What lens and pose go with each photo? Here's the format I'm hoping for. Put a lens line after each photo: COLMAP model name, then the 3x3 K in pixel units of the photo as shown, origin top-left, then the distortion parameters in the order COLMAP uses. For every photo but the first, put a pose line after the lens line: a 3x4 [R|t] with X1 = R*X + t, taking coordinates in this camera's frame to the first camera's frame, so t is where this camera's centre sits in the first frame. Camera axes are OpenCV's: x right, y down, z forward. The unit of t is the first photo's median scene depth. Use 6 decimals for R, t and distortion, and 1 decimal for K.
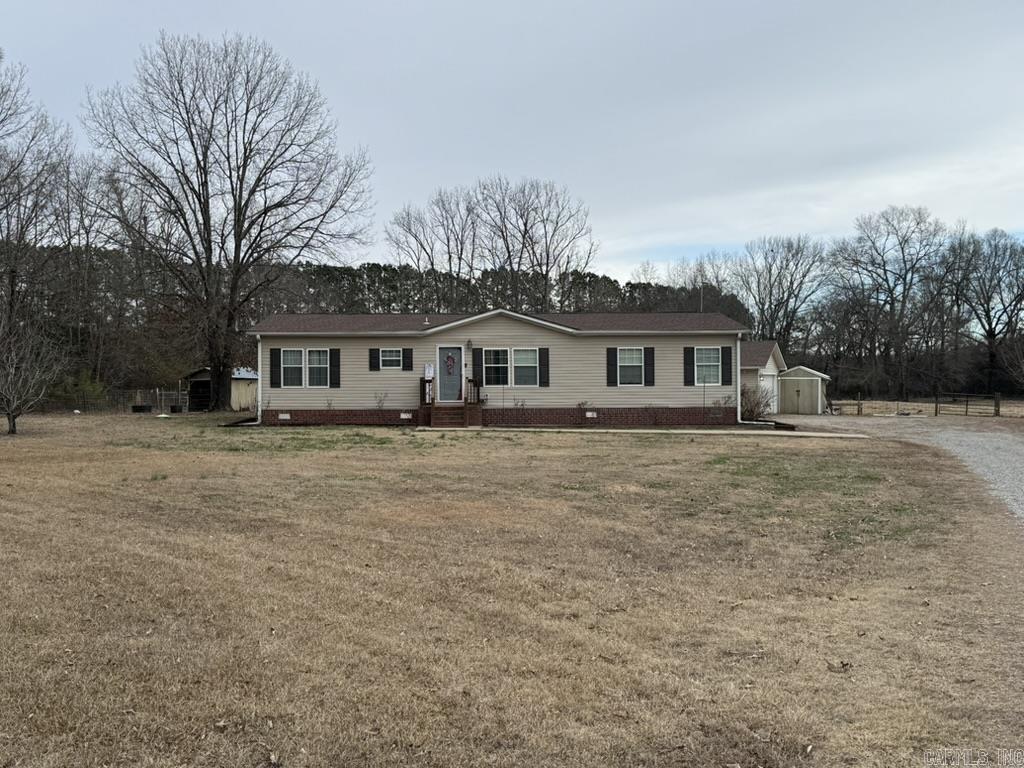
lens RADIAL K [[1095.1, 0, 512.0], [0, 1095.1, 384.0], [0, 0, 1]] dist [0.128321, 0.000173]
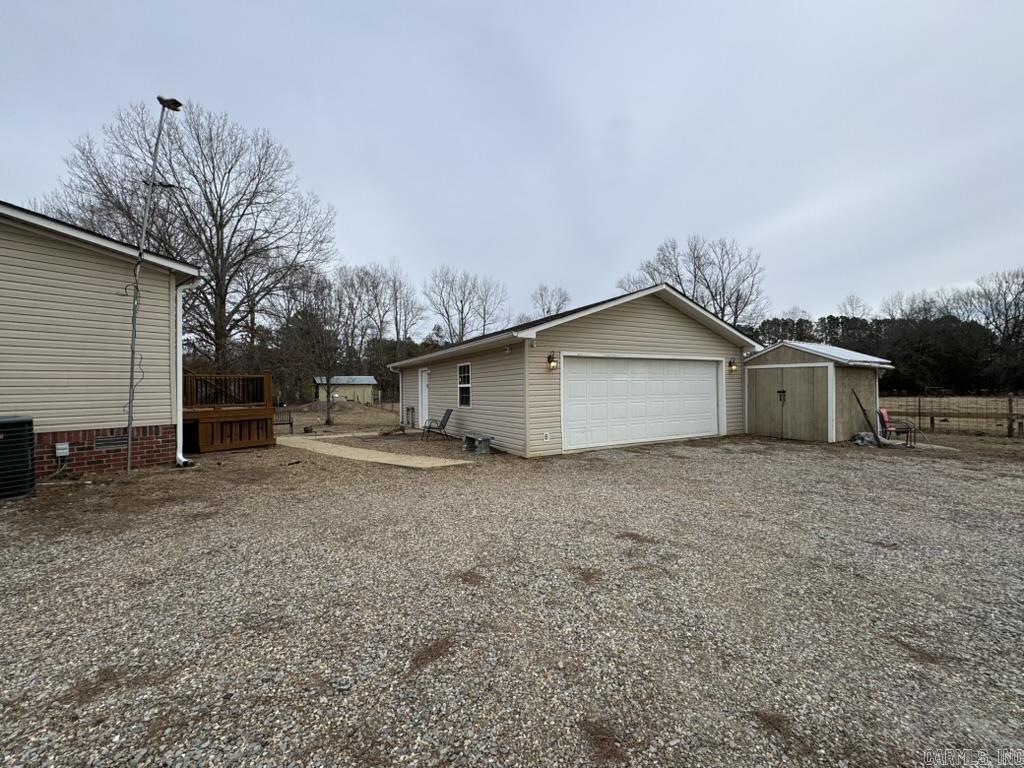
lens RADIAL K [[409.0, 0, 512.0], [0, 409.0, 384.0], [0, 0, 1]] dist [-0.002449, -0.000086]
pose [[0.770370, -0.015525, -0.637408, 0.122087], [0.010975, 0.999878, -0.011089, 0.001513], [0.637503, 0.001547, 0.770446, 0.338886]]
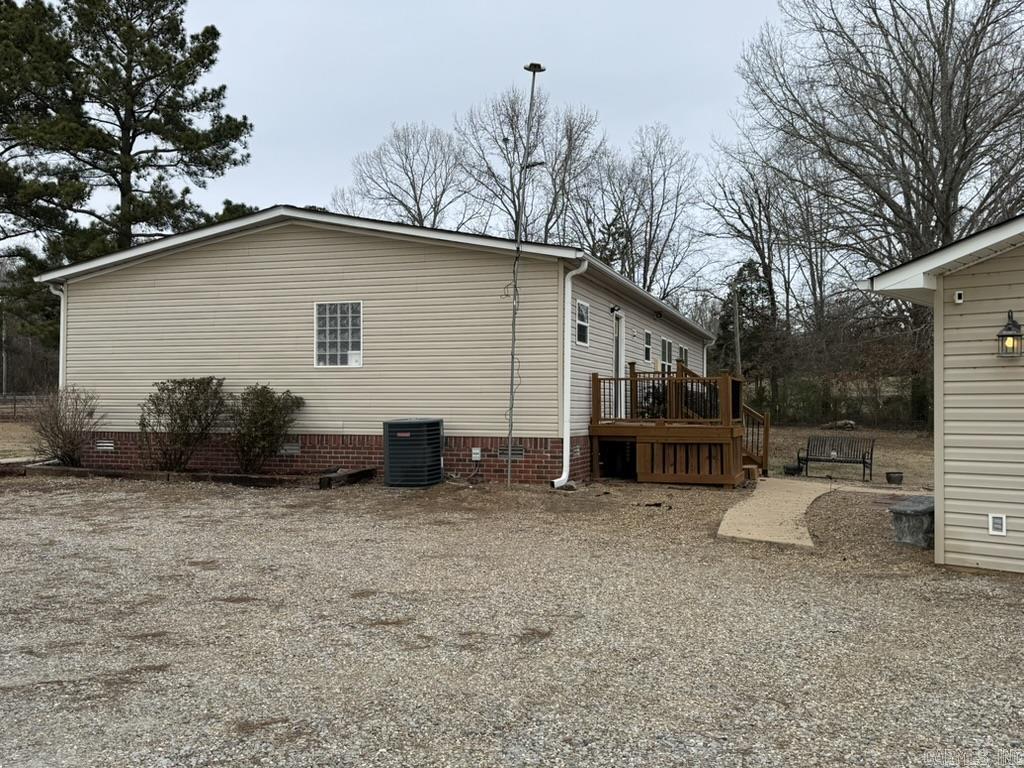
lens RADIAL K [[960.1, 0, 512.0], [0, 960.1, 384.0], [0, 0, 1]] dist [0.079913, 0.000553]
pose [[-0.375411, -0.017837, -0.926687, 0.397809], [-0.006848, 0.999841, -0.016471, 0.001898], [0.926833, 0.000162, -0.375474, 0.751028]]
